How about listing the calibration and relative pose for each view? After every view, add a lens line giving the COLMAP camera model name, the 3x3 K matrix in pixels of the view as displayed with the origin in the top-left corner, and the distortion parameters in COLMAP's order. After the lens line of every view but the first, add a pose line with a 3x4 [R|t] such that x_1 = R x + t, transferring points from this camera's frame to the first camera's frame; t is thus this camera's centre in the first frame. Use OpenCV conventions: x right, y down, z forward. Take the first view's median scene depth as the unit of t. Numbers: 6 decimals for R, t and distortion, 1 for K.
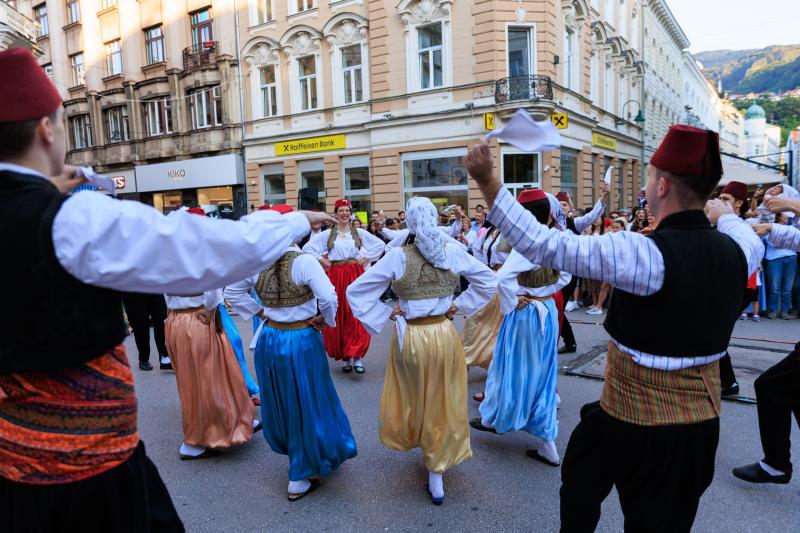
lens RADIAL K [[564.4, 0, 400.0], [0, 564.4, 266.5], [0, 0, 1]] dist [-0.013027, -0.000898]
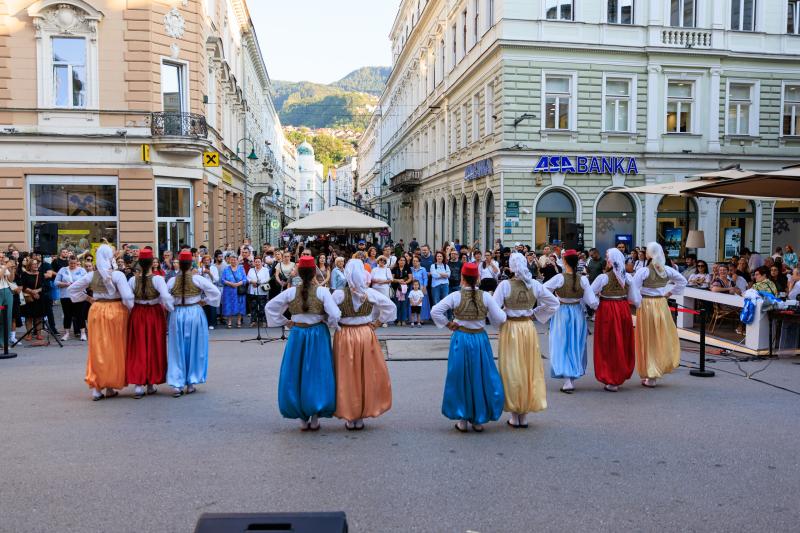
lens RADIAL K [[655.7, 0, 400.0], [0, 655.7, 266.5], [0, 0, 1]] dist [-0.010650, -0.007474]
pose [[0.751749, -0.003847, 0.659438, -0.199887], [0.040367, 0.998376, -0.040194, 0.000104], [-0.658213, 0.056835, 0.750683, -0.093394]]
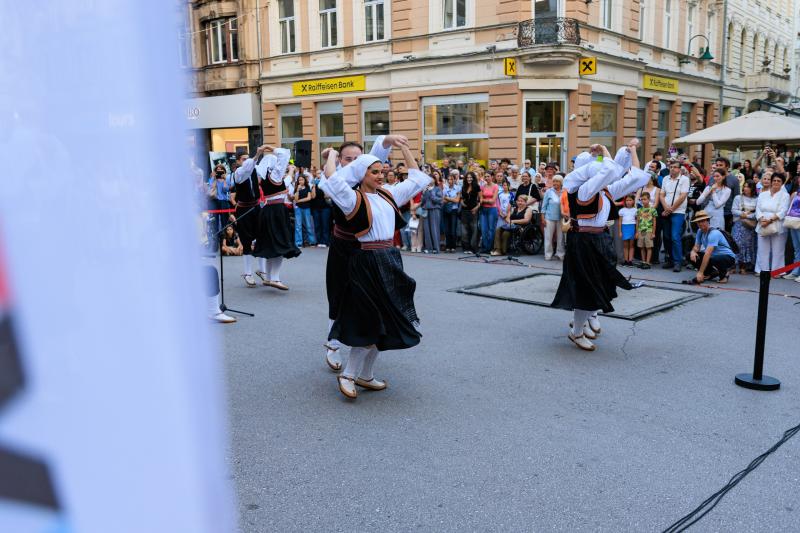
lens RADIAL K [[696.9, 0, 400.9], [0, 696.9, 258.3], [0, 0, 1]] dist [0.004354, -0.001375]
pose [[0.995660, 0.033421, -0.086859, 0.069048], [-0.028881, 0.998176, 0.053006, 0.005000], [0.088472, -0.050267, 0.994809, -0.151413]]
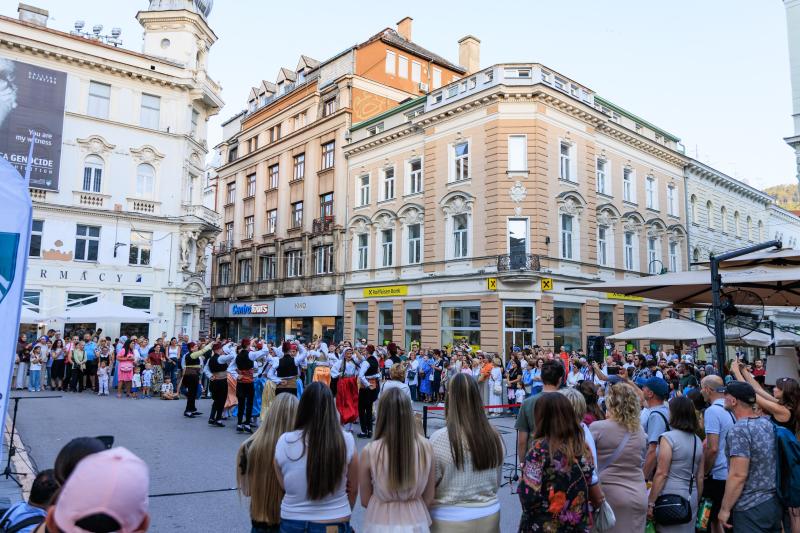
lens RADIAL K [[564.4, 0, 400.0], [0, 564.4, 266.5], [0, 0, 1]] dist [-0.013027, -0.000898]
pose [[0.963795, 0.021847, -0.265749, 0.242502], [-0.078105, 0.976054, -0.203023, 0.003615], [0.254950, 0.216429, 0.942422, -0.309669]]
